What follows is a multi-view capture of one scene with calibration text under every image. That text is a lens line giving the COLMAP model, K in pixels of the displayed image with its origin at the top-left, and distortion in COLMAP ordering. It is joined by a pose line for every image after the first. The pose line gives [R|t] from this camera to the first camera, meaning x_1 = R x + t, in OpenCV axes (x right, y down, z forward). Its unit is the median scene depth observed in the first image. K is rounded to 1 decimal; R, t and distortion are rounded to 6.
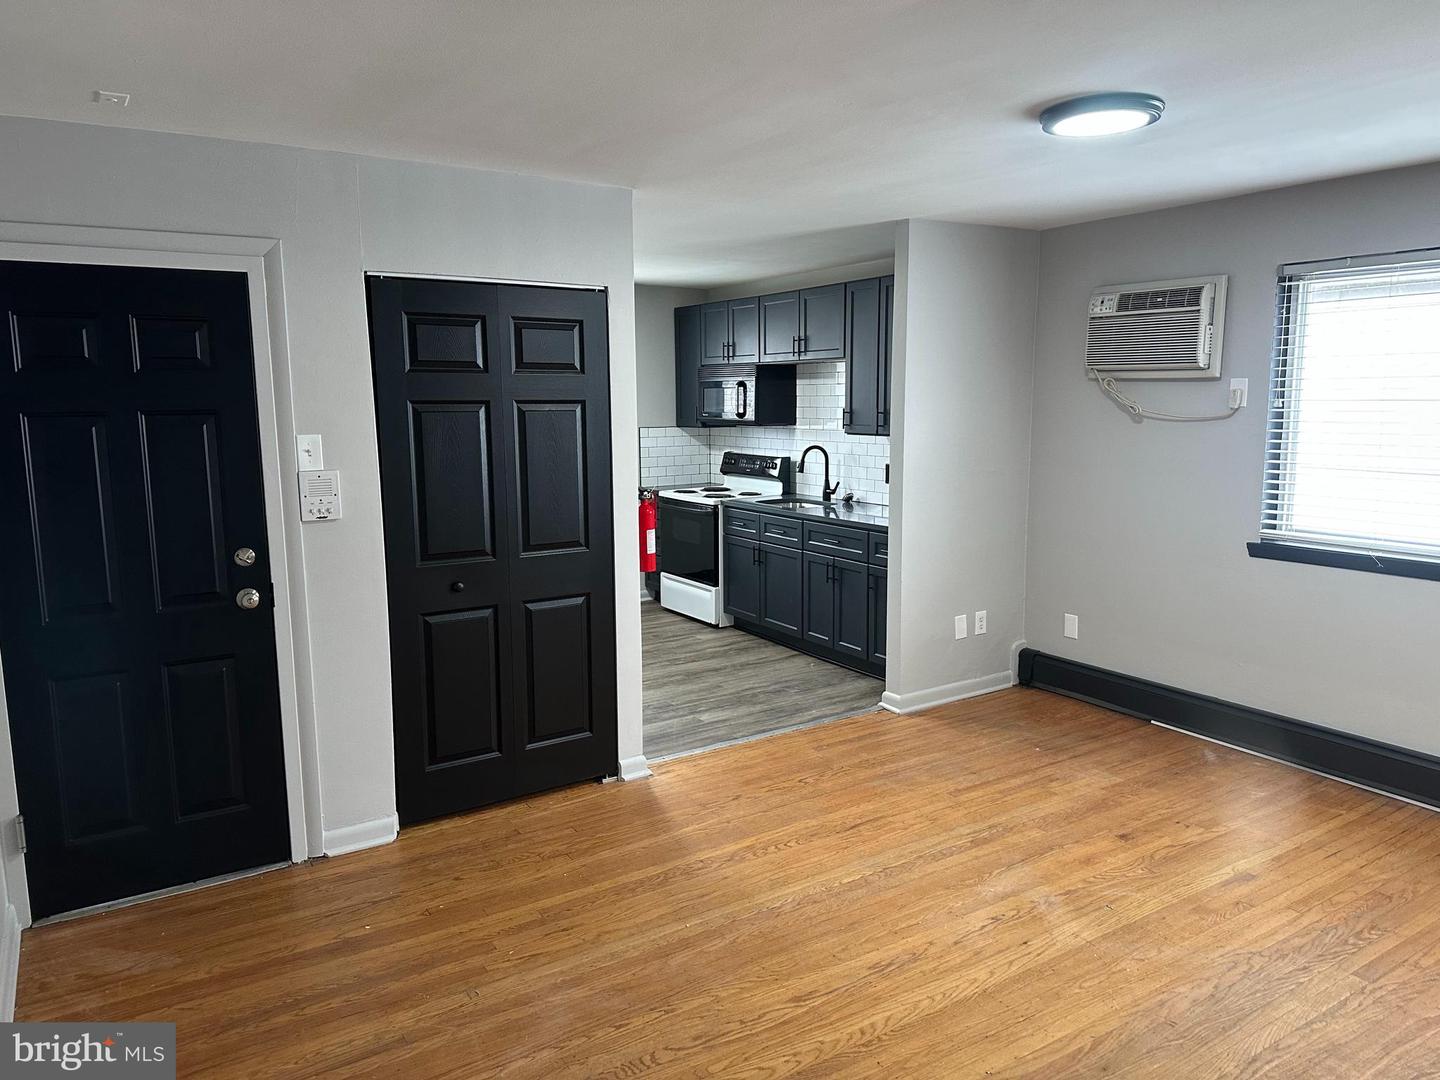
lens RADIAL K [[989.8, 0, 713.3], [0, 989.8, 533.1], [0, 0, 1]] dist [0.107755, -0.193105]
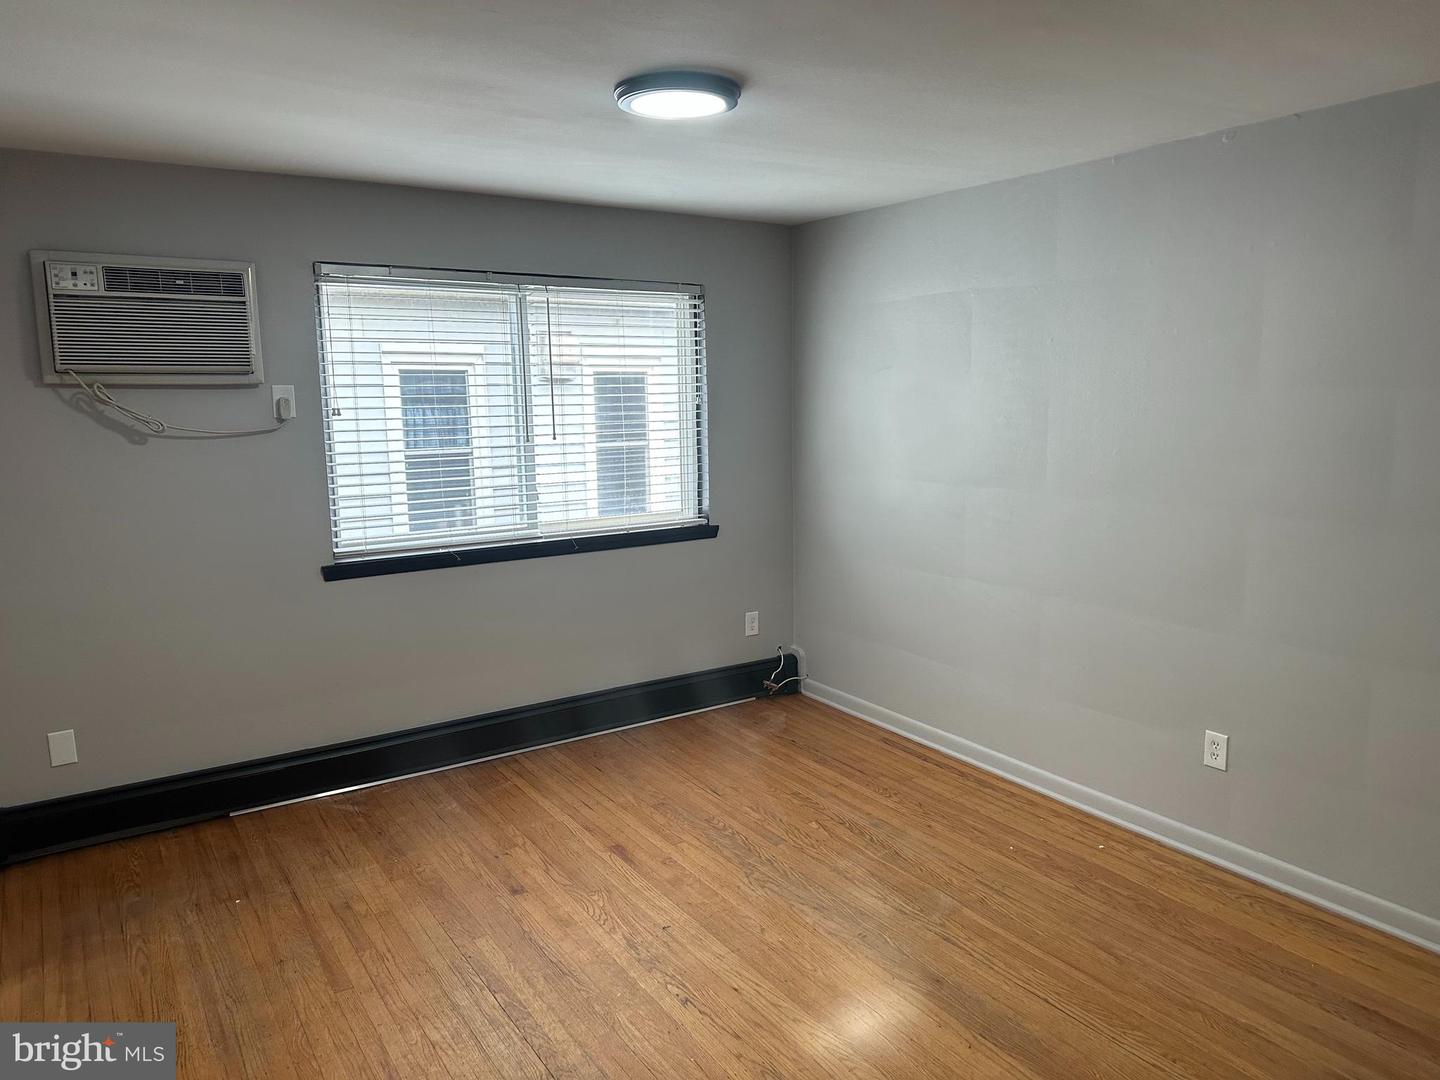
lens RADIAL K [[989.8, 0, 713.3], [0, 989.8, 533.1], [0, 0, 1]] dist [0.107755, -0.193105]
pose [[-0.036054, -0.125779, 0.991403, -0.255627], [0.152684, 0.979708, 0.129848, -0.057543], [-0.987617, 0.156053, -0.016118, 0.453300]]
